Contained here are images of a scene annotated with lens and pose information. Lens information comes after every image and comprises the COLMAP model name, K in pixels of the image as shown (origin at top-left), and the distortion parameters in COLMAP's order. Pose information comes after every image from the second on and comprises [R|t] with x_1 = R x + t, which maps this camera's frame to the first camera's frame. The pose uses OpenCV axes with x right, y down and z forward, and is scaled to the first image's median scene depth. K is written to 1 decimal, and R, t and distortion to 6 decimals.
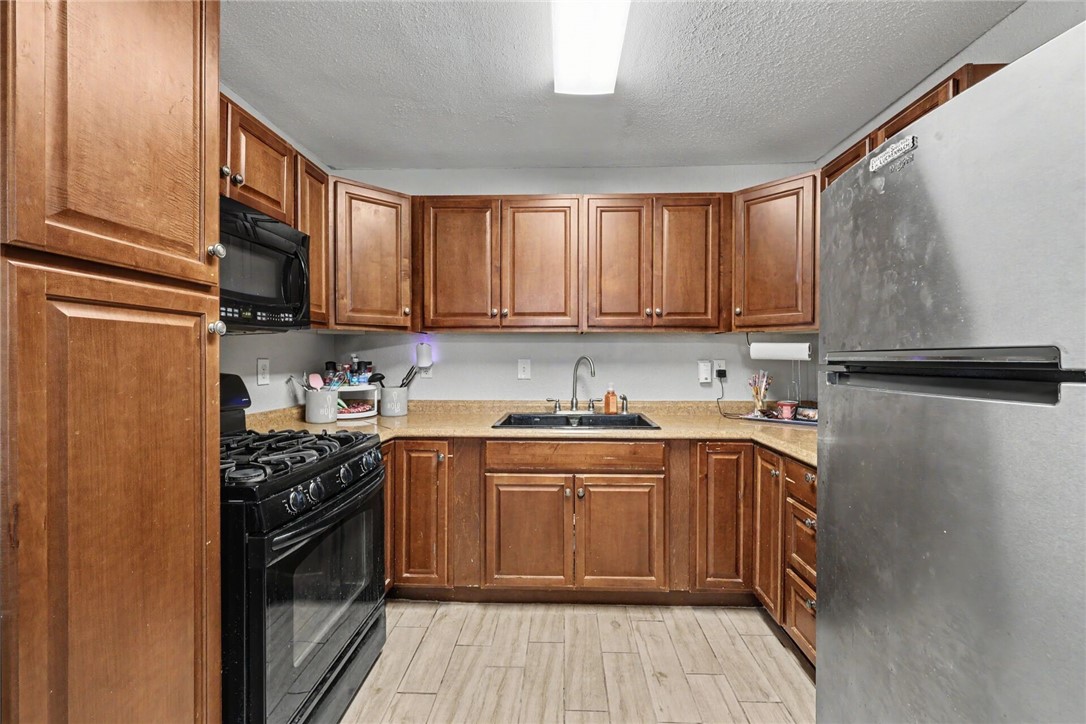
lens RADIAL K [[437.4, 0, 545.3], [0, 437.4, 359.3], [0, 0, 1]] dist [-0.000253, -0.000036]
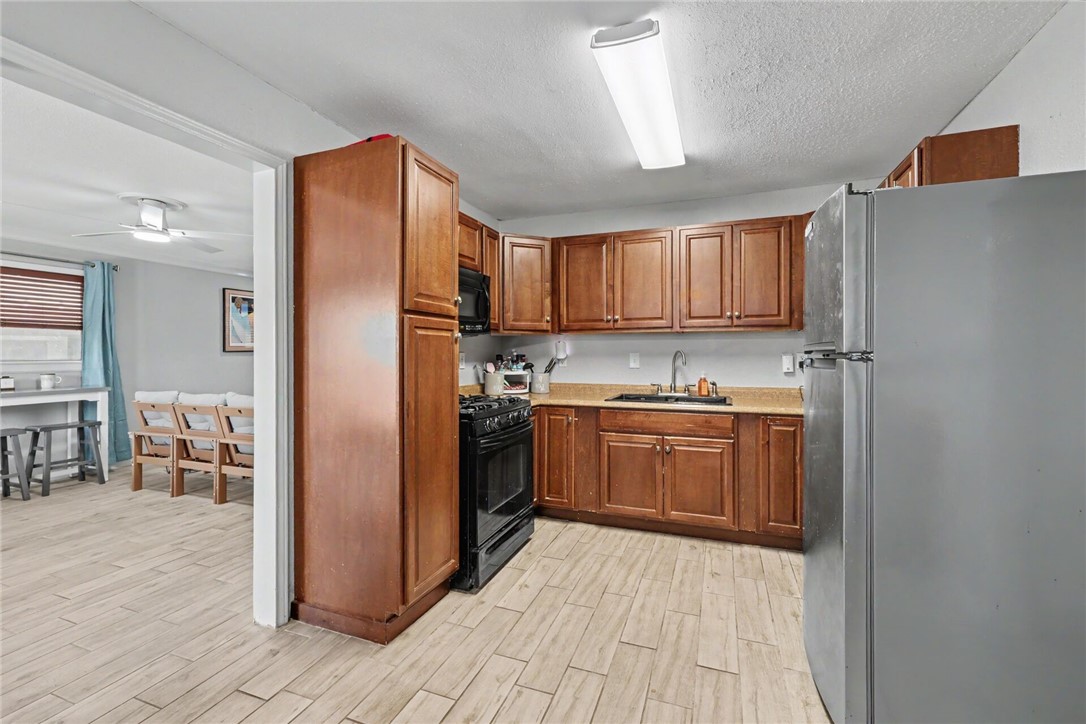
lens RADIAL K [[462.3, 0, 549.4], [0, 462.3, 352.4], [0, 0, 1]] dist [0.000538, -0.000229]
pose [[0.948645, -0.002873, -0.316330, 0.174332], [0.000135, 0.999962, -0.008676, 0.012045], [0.316343, 0.008187, 0.948610, -0.457046]]
